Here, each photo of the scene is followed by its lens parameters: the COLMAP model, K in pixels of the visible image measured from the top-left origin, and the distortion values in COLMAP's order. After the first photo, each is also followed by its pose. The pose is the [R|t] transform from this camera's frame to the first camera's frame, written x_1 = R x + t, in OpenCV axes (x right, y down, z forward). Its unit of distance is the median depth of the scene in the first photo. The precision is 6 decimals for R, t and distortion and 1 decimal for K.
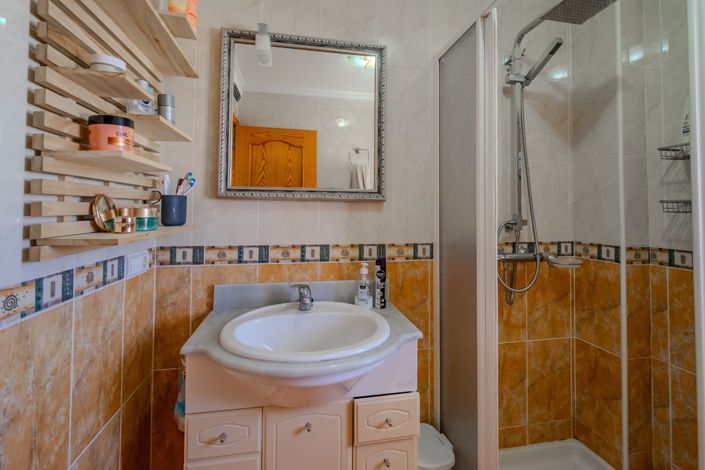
lens RADIAL K [[309.8, 0, 346.9], [0, 309.8, 211.1], [0, 0, 1]] dist [0.002314, -0.004811]
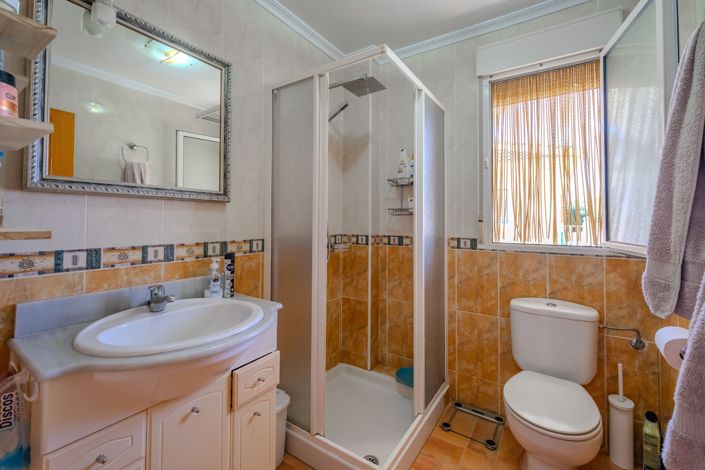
lens RADIAL K [[309.8, 0, 346.9], [0, 309.8, 211.1], [0, 0, 1]] dist [0.002314, -0.004811]
pose [[0.698154, 0.023440, 0.715564, -0.398873], [-0.026835, 0.999618, -0.006562, -0.005724], [-0.715445, -0.014620, 0.698516, -0.093752]]
